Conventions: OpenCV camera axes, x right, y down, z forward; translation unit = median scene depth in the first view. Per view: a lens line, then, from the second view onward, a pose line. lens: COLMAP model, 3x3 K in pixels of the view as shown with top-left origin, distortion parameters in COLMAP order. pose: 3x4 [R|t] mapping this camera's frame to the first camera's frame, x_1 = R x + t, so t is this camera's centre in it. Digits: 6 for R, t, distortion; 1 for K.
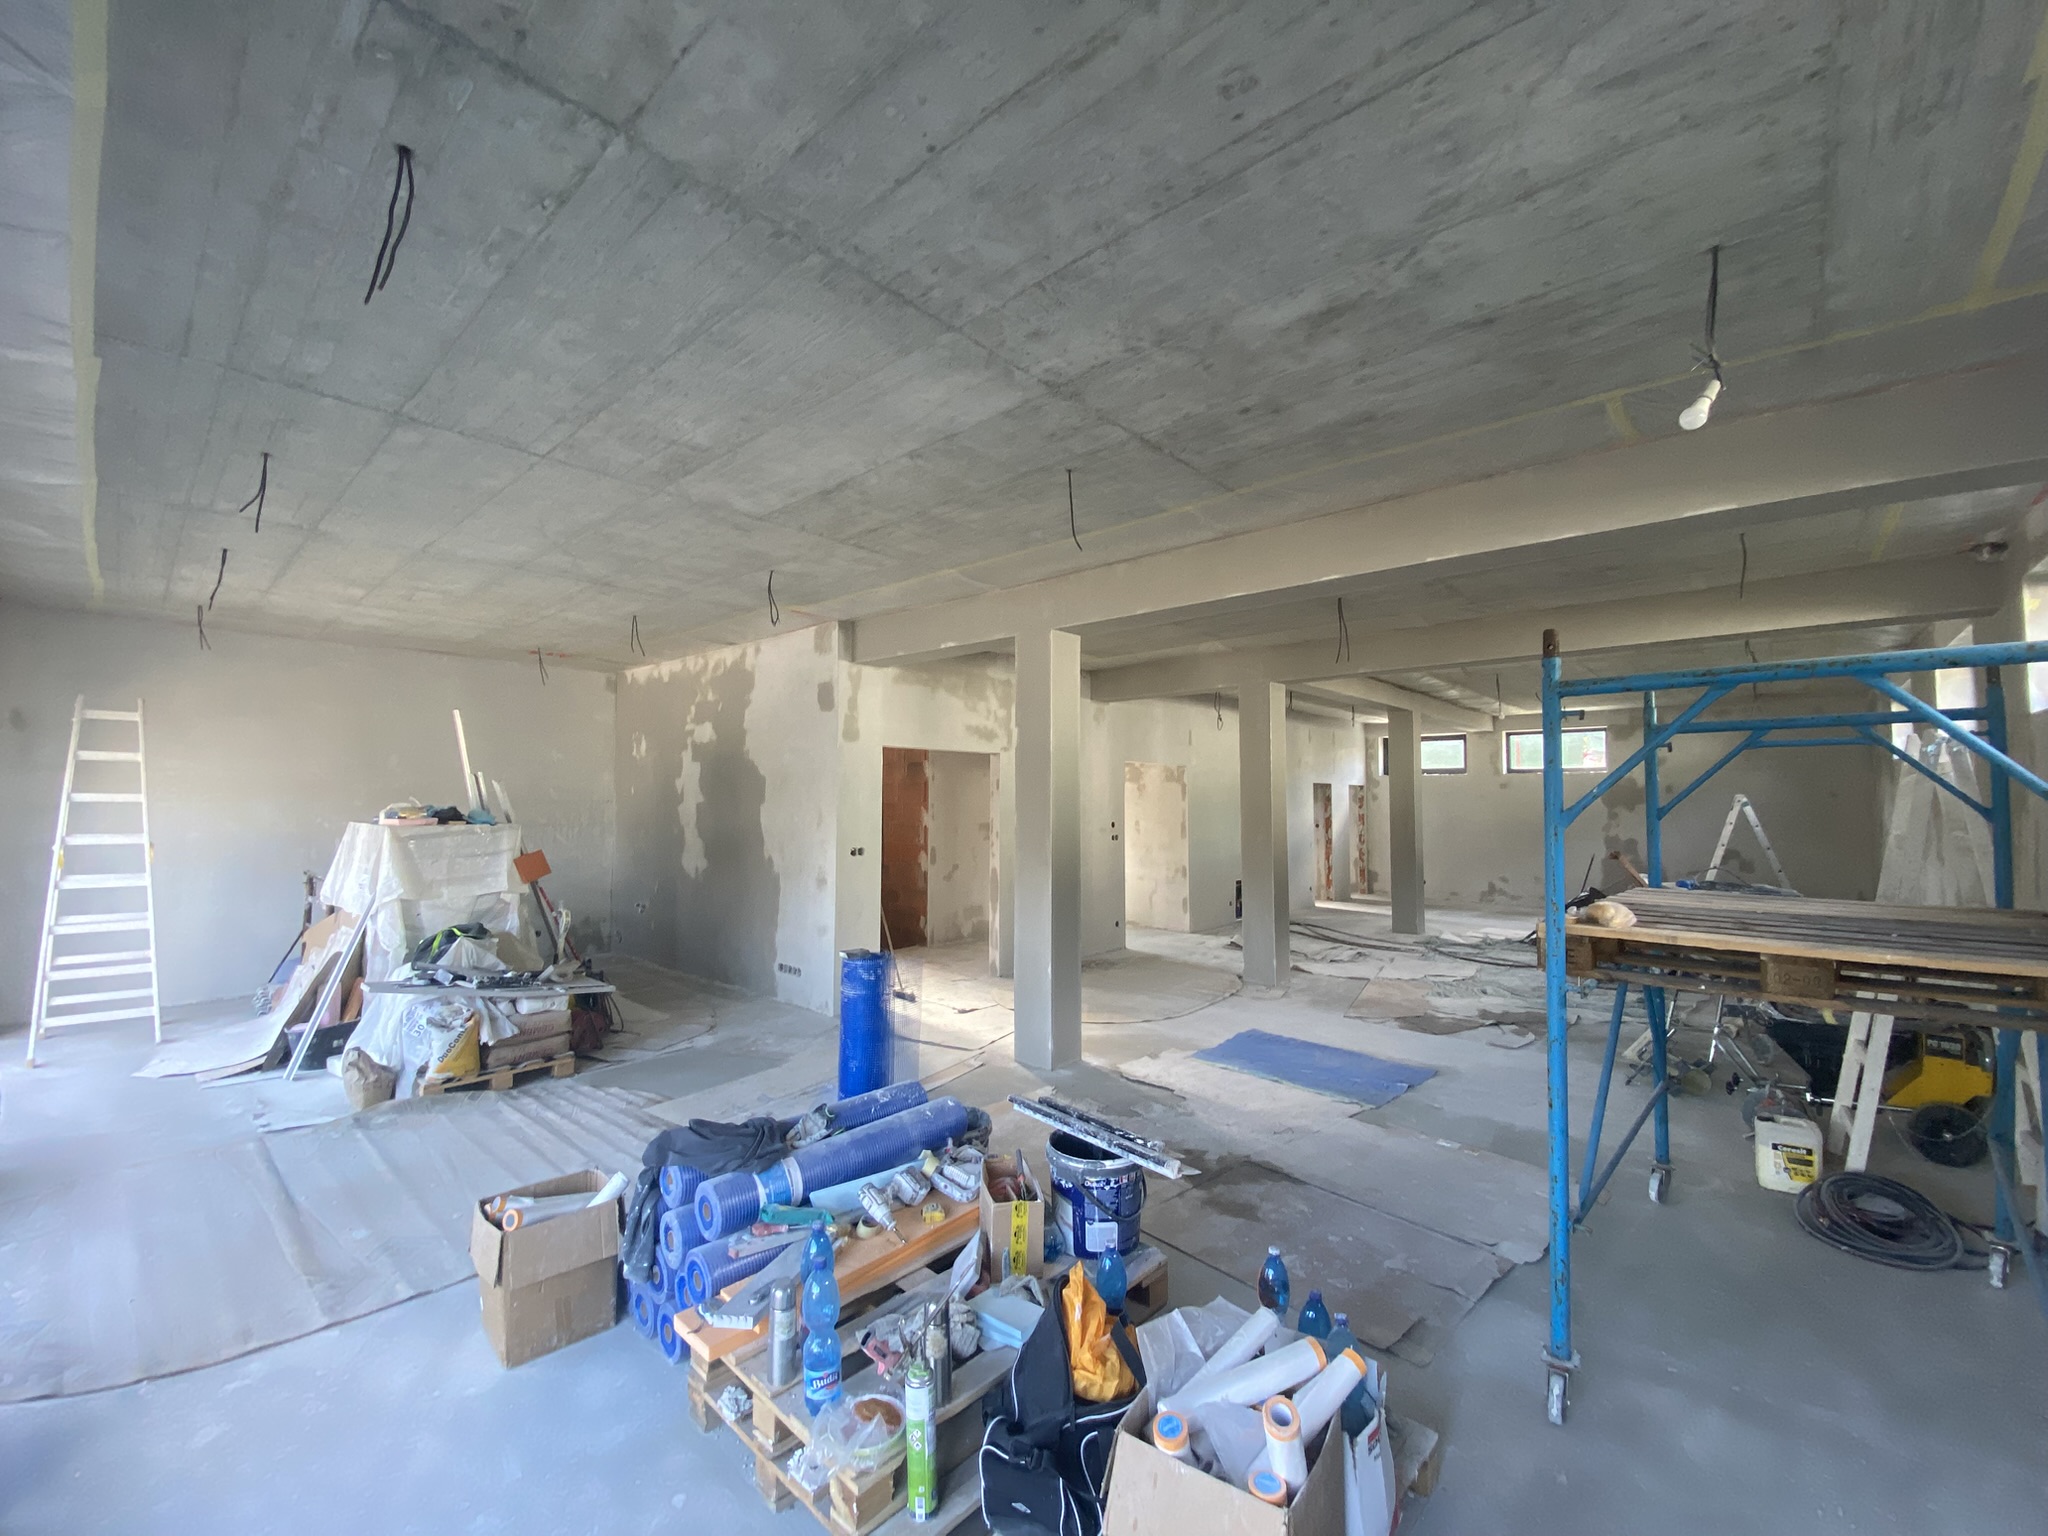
lens RADIAL K [[818.4, 0, 1023.4], [0, 818.4, 764.2], [0, 0, 1]] dist [-0.001973, -0.000792]
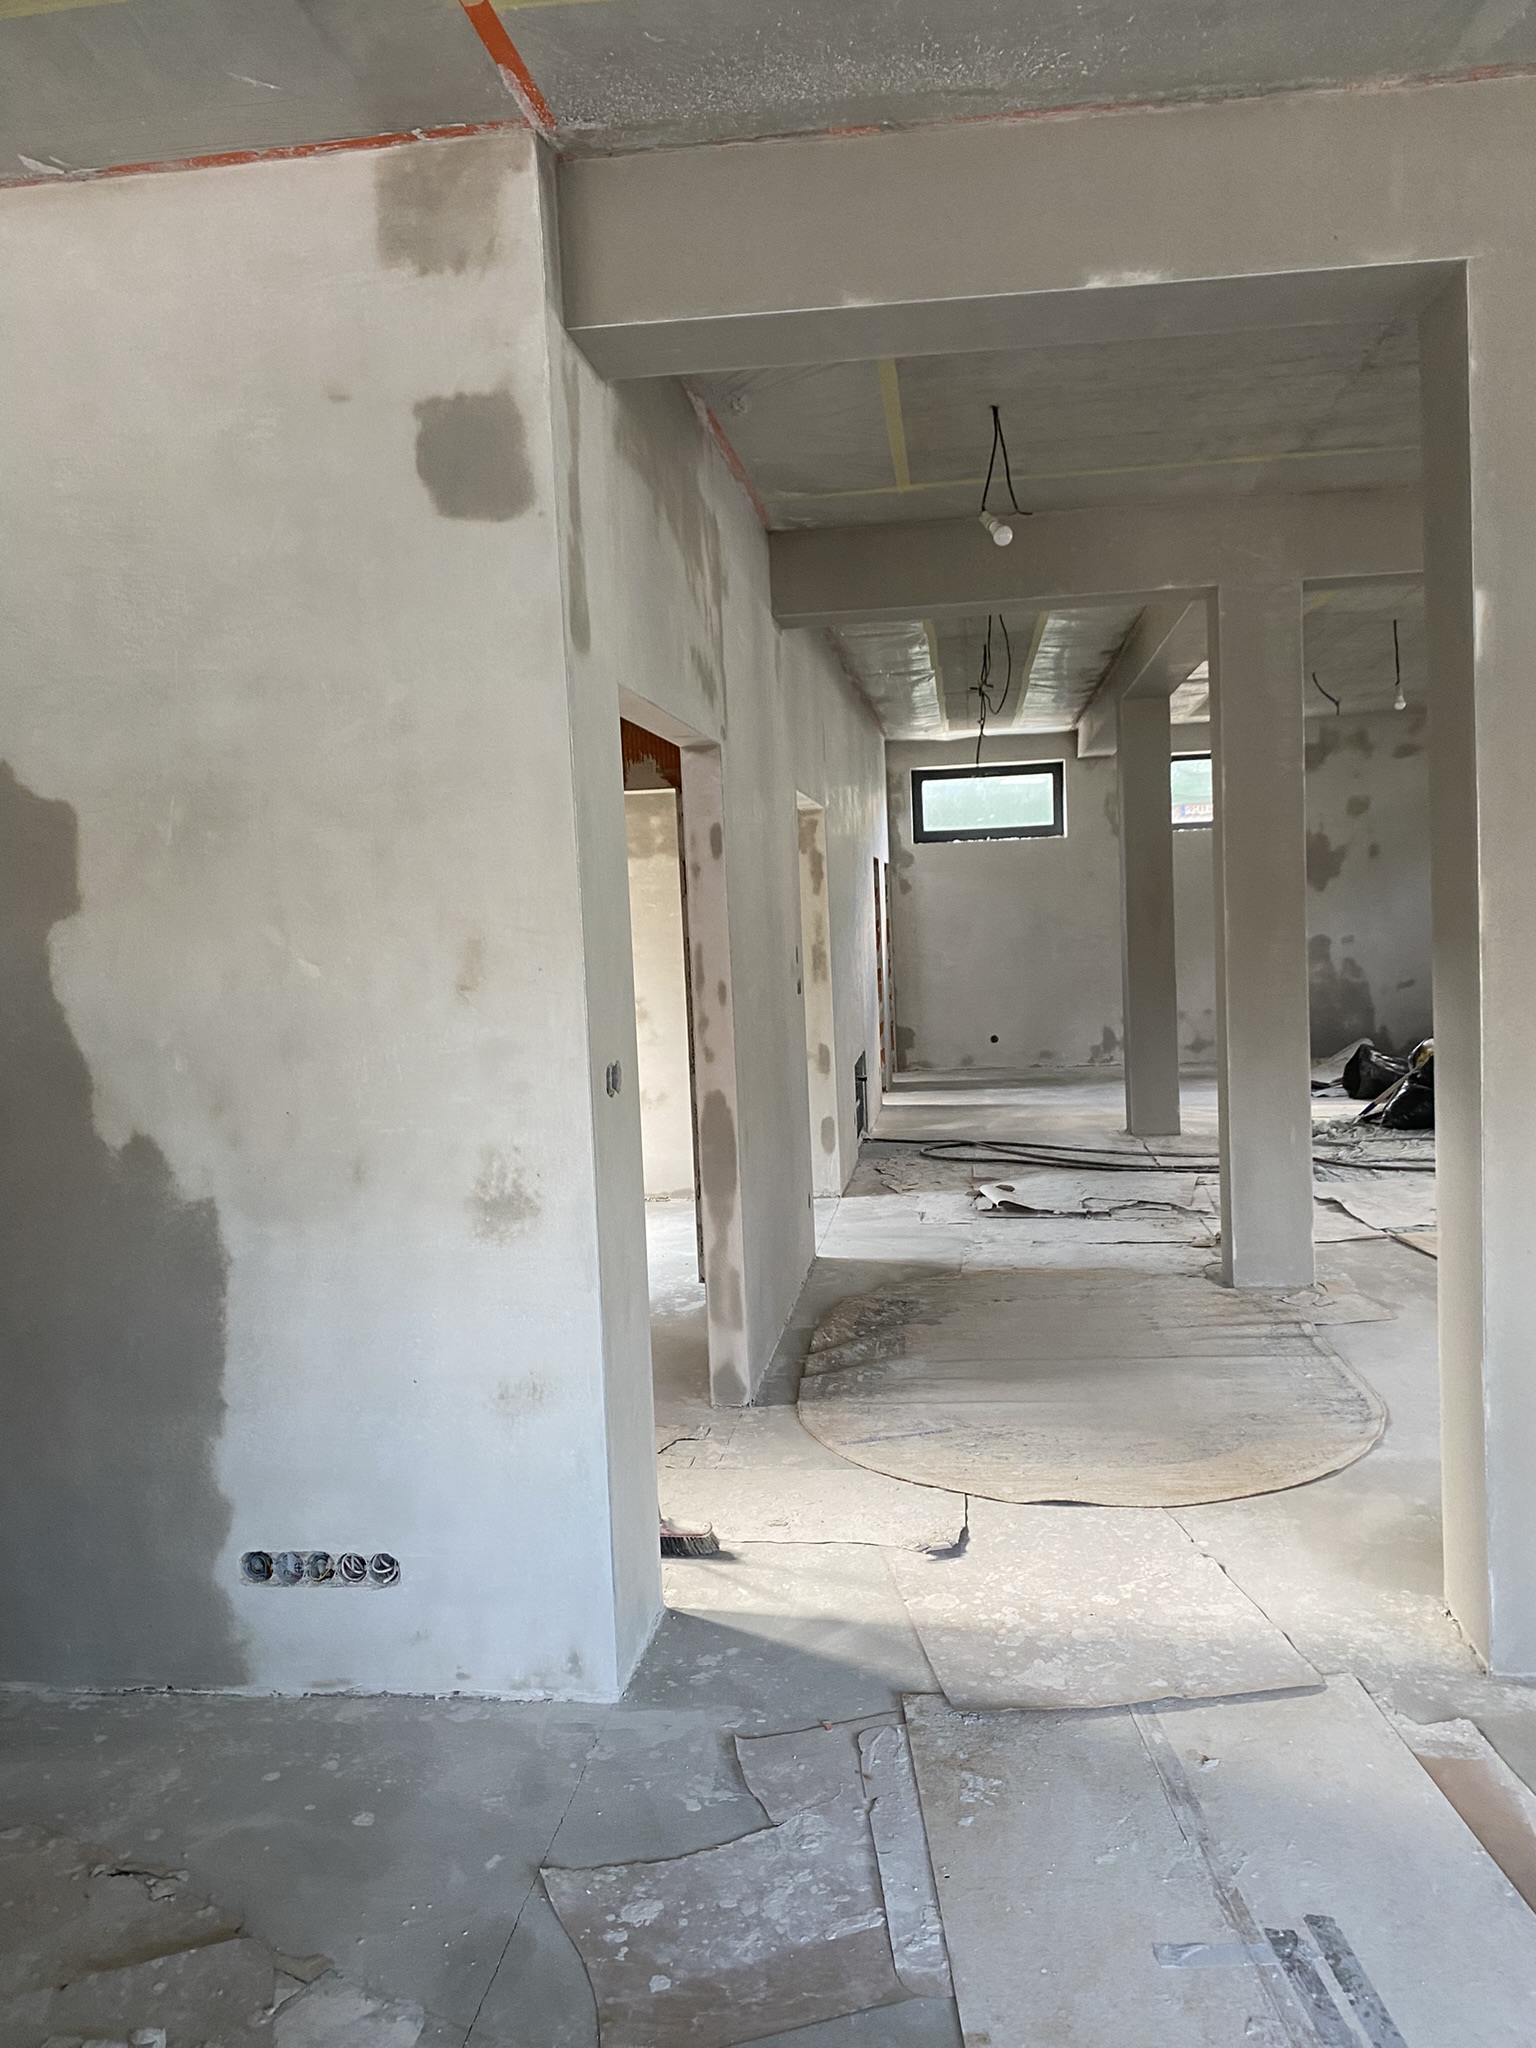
lens RADIAL K [[1538.8, 0, 769.2], [0, 1538.8, 1030.7], [0, 0, 1]] dist [-0.002013, -0.001993]
pose [[0.817880, -0.082599, 0.569430, -0.422472], [0.018374, 0.992887, 0.117633, 0.032667], [-0.575096, -0.085747, 0.813580, 0.539944]]
